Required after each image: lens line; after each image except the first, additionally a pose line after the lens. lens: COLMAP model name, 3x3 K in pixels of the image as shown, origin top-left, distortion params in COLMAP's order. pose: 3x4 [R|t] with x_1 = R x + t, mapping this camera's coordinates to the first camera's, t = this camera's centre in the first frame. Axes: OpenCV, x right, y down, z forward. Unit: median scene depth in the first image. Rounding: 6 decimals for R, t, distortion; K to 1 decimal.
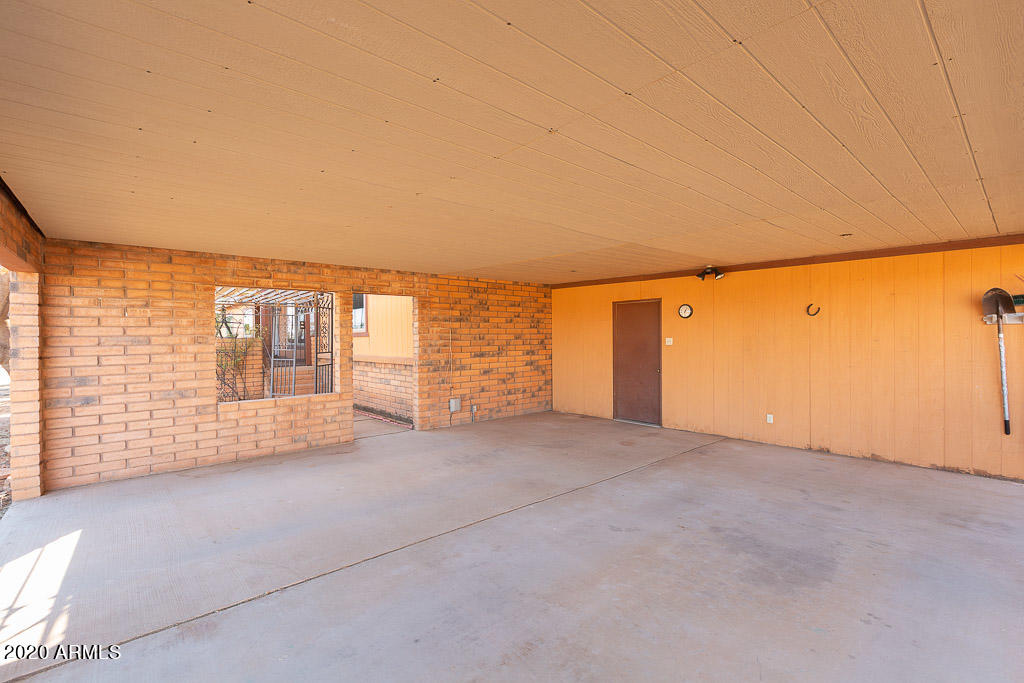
lens RADIAL K [[460.8, 0, 490.3], [0, 460.8, 339.7], [0, 0, 1]] dist [-0.004835, -0.000143]
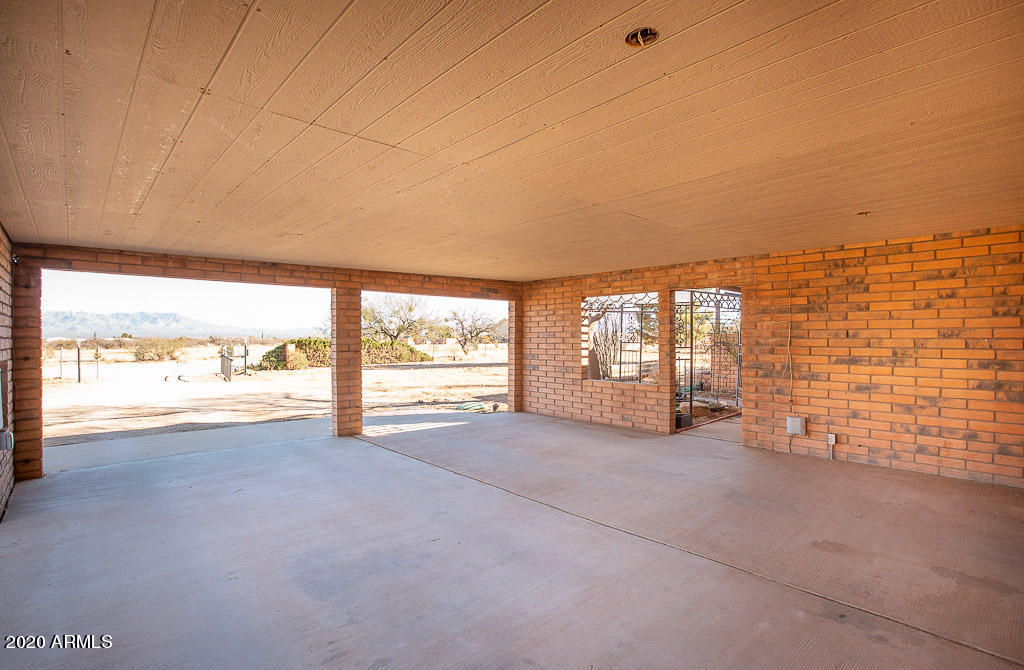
lens RADIAL K [[471.8, 0, 512.9], [0, 471.8, 333.1], [0, 0, 1]] dist [-0.008634, -0.000306]
pose [[0.084106, 0.009033, -0.996416, 0.625010], [0.001013, 0.999958, 0.009150, -0.013855], [0.996456, -0.001779, 0.084094, 0.481145]]
